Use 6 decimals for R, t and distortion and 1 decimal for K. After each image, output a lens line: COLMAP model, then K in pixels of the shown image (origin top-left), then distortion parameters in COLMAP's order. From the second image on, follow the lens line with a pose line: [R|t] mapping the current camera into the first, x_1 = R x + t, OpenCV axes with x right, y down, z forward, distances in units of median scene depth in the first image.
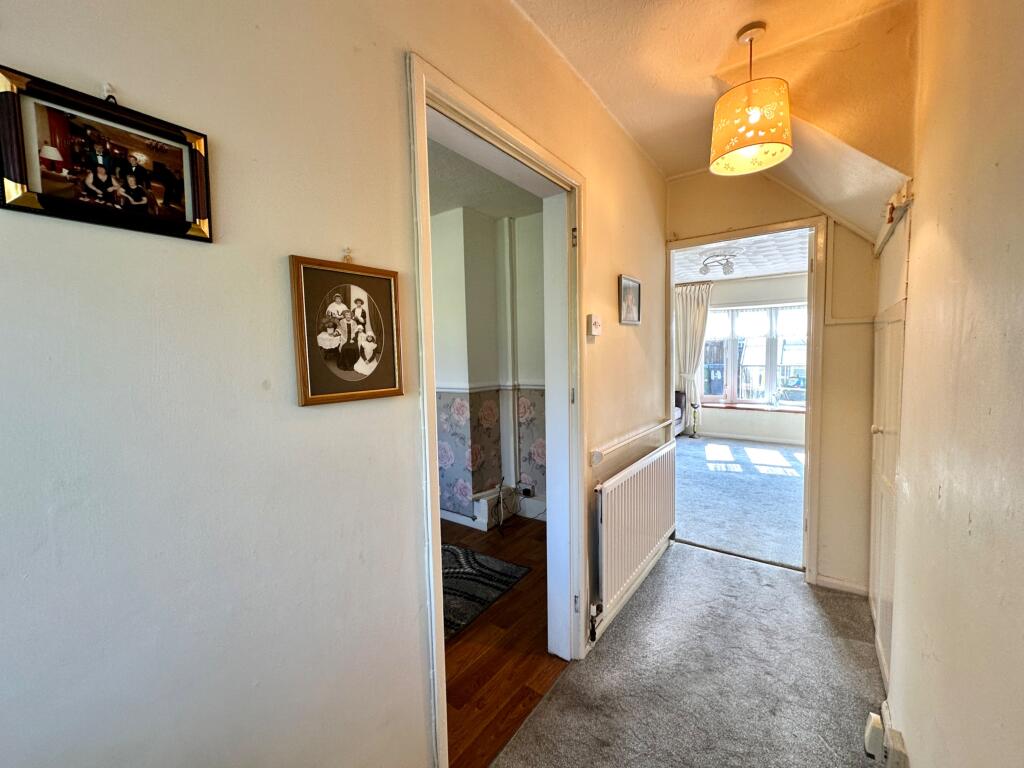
lens RADIAL K [[414.9, 0, 512.7], [0, 414.9, 382.1], [0, 0, 1]] dist [0.000179, -0.000044]
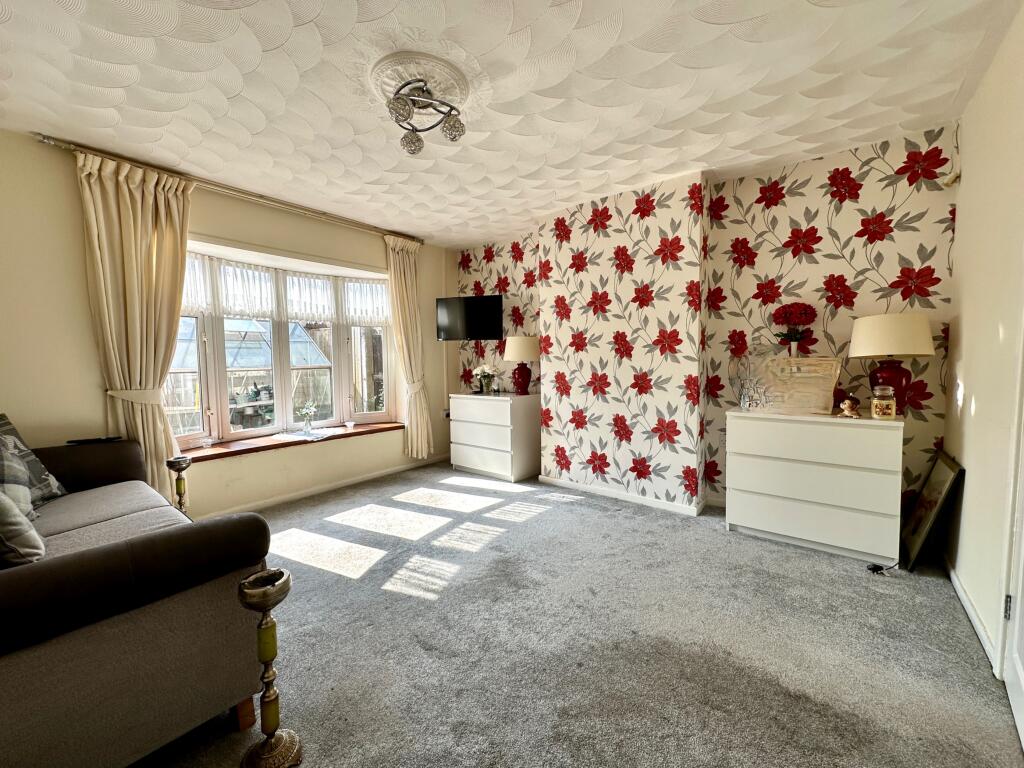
lens RADIAL K [[404.0, 0, 512.0], [0, 404.0, 384.0], [0, 0, 1]] dist [0.000293, 0.000015]
pose [[0.053627, -0.042420, 0.997660, 0.058693], [0.081825, 0.995924, 0.037948, -0.011410], [-0.995203, 0.079599, 0.056880, 0.637991]]
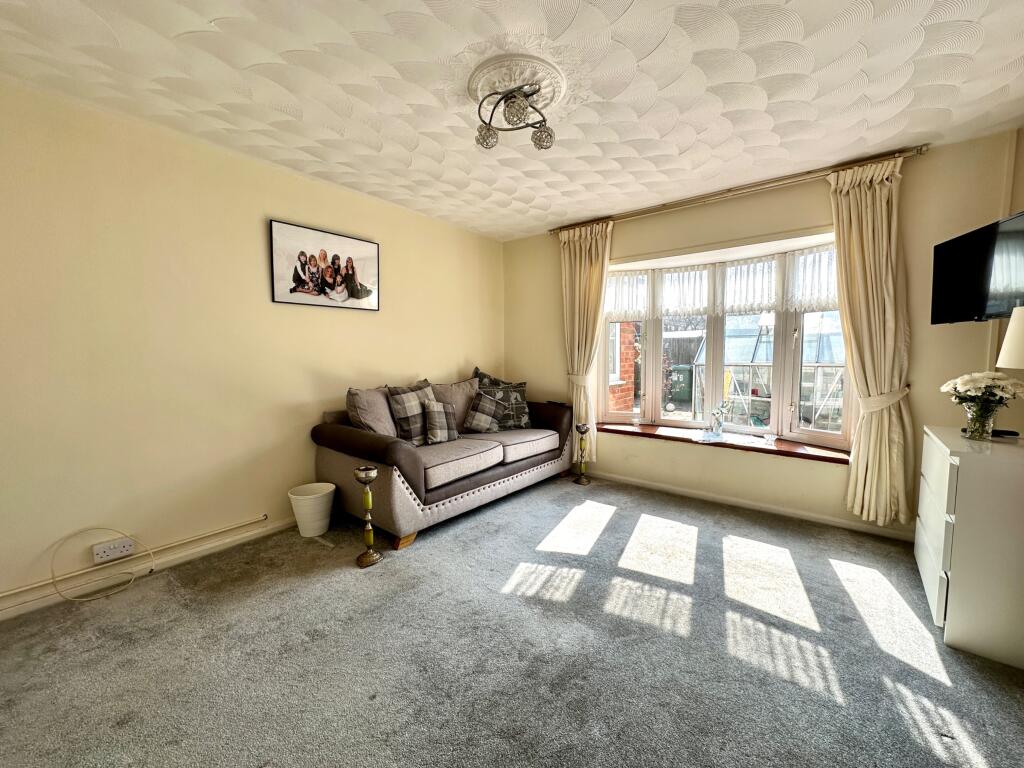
lens RADIAL K [[409.5, 0, 515.0], [0, 409.5, 381.9], [0, 0, 1]] dist [-0.001348, -0.000537]
pose [[0.998745, 0.021562, -0.045215, 0.367709], [-0.021713, 0.999760, -0.002869, -0.006709], [0.045143, 0.003847, 0.998973, 0.410428]]
